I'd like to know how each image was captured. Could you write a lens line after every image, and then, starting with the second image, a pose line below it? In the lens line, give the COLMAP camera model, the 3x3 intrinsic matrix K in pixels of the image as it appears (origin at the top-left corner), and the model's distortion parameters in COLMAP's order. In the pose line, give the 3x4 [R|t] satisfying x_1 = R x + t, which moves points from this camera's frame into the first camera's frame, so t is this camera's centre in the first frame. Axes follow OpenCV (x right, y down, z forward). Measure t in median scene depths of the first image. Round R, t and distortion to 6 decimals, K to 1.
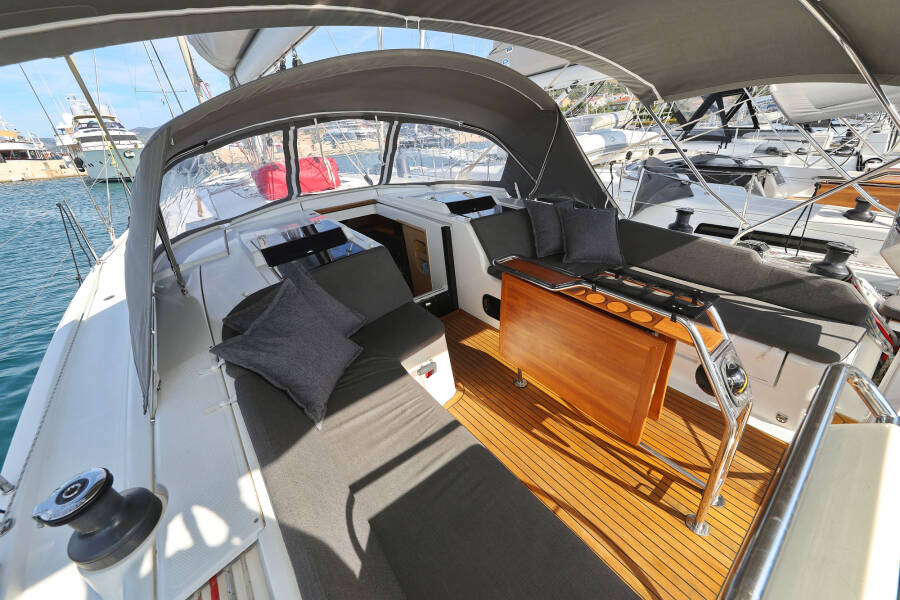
lens RADIAL K [[370.4, 0, 450.6], [0, 370.4, 291.7], [0, 0, 1]] dist [-0.001206, -0.000196]
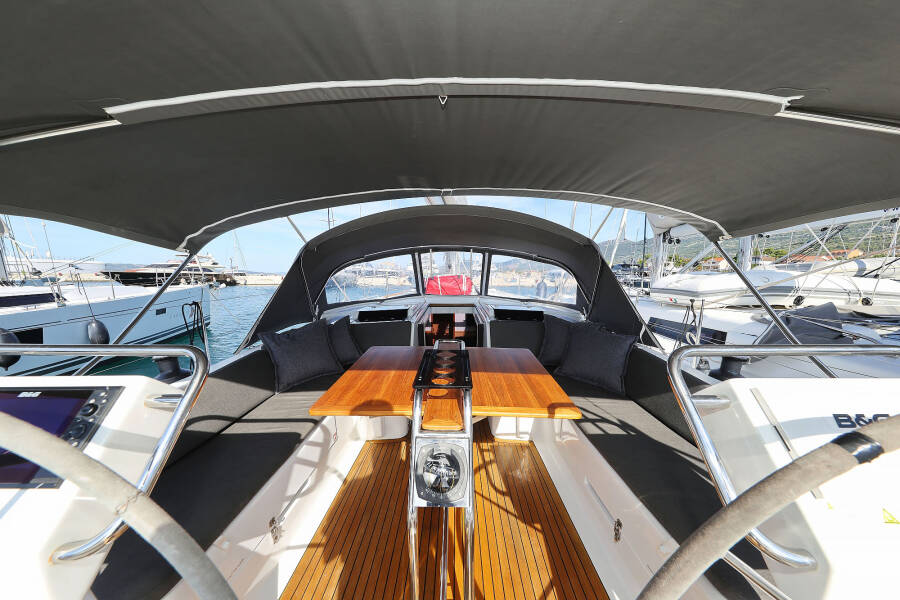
lens RADIAL K [[284.8, 0, 432.8], [0, 284.8, 299.3], [0, 0, 1]] dist [-0.002581, -0.000346]
pose [[0.757312, 0.125099, -0.640959, 0.485571], [-0.313446, 0.930668, -0.188702, -0.014680], [0.572913, 0.343813, 0.744018, 0.122028]]
